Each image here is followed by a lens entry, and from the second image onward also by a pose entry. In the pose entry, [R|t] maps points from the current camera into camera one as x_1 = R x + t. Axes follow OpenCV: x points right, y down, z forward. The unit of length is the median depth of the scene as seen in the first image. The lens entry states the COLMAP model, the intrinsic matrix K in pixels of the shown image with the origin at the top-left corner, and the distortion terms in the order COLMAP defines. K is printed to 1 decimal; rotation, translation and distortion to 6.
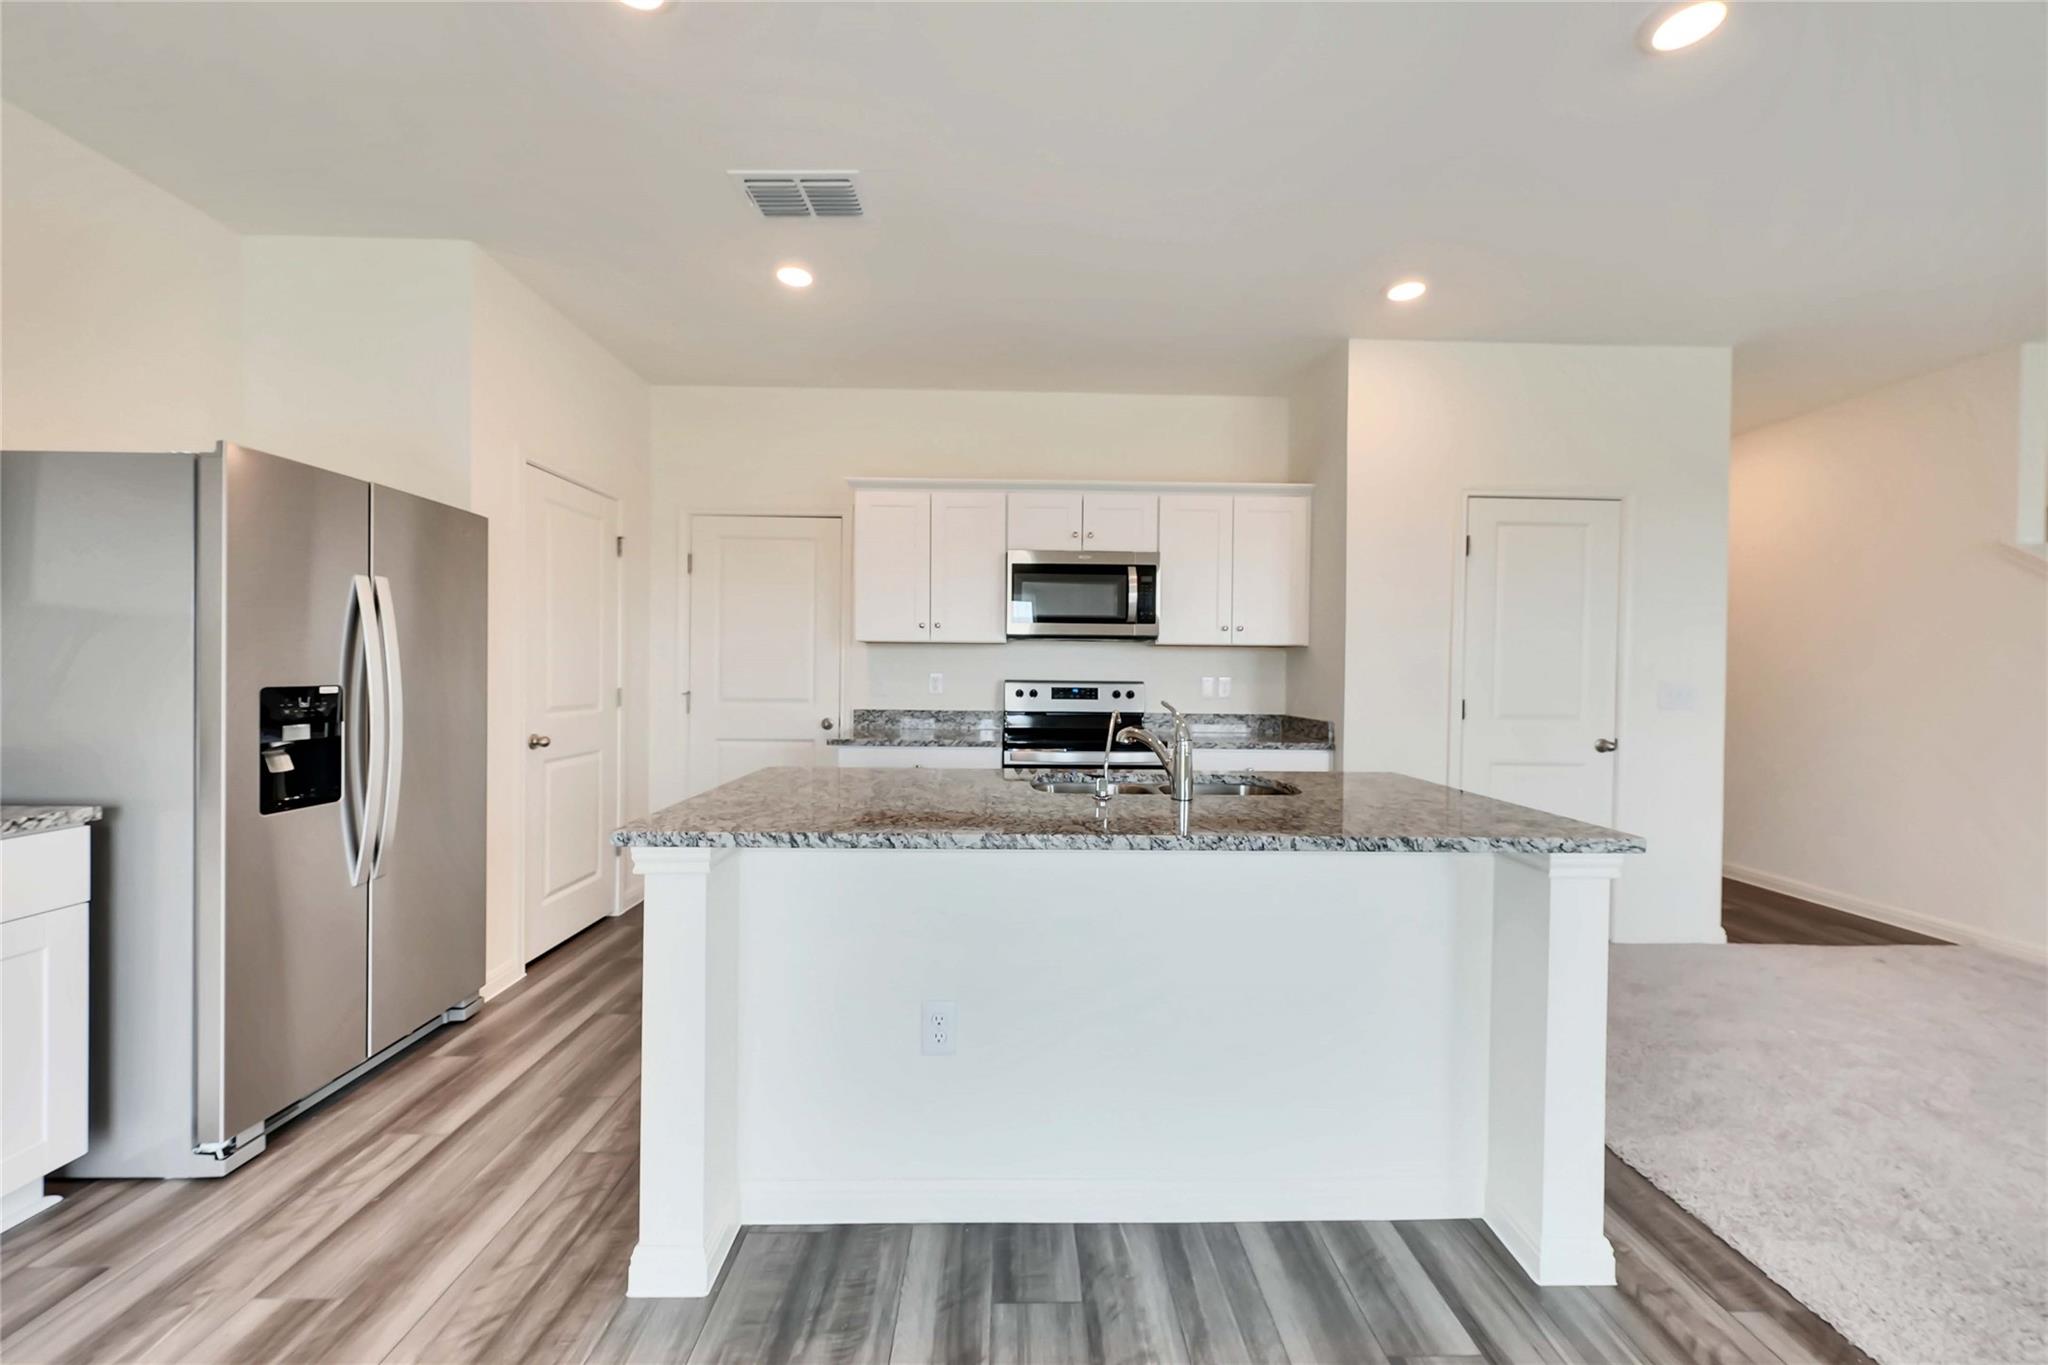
lens RADIAL K [[749.2, 0, 1015.6], [0, 749.2, 680.0], [0, 0, 1]] dist [-0.000741, 0.000511]
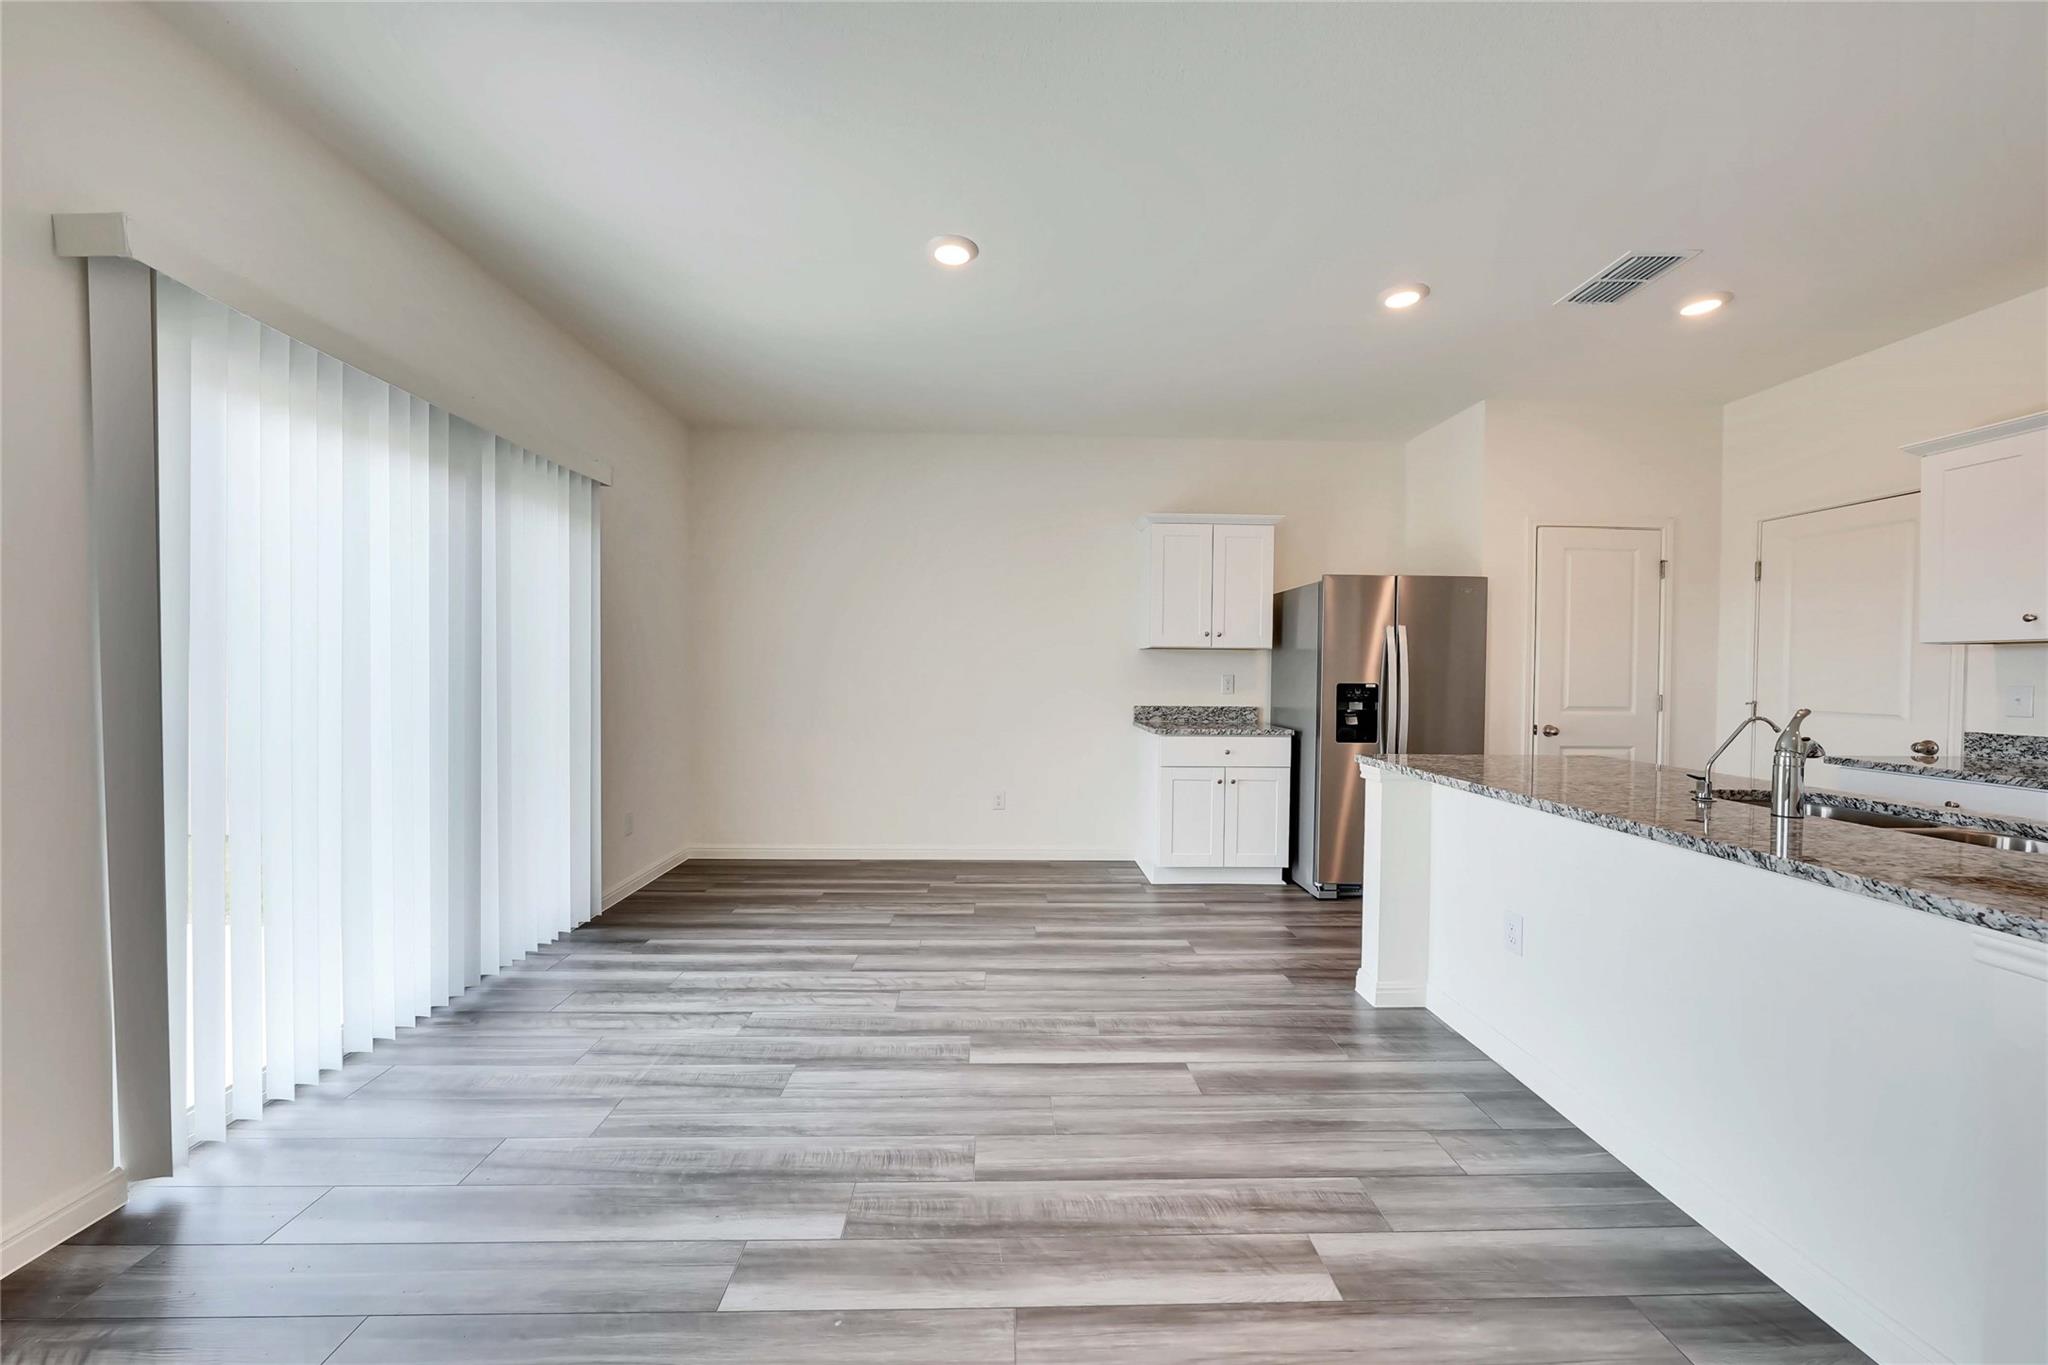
lens RADIAL K [[749.2, 0, 1036.1], [0, 749.2, 671.8], [0, 0, 1]] dist [-0.000741, 0.000511]
pose [[0.030515, -0.006445, -0.999514, 1.019867], [-0.023504, 0.999698, -0.007164, 0.010738], [0.999258, 0.023711, 0.030355, 0.053007]]
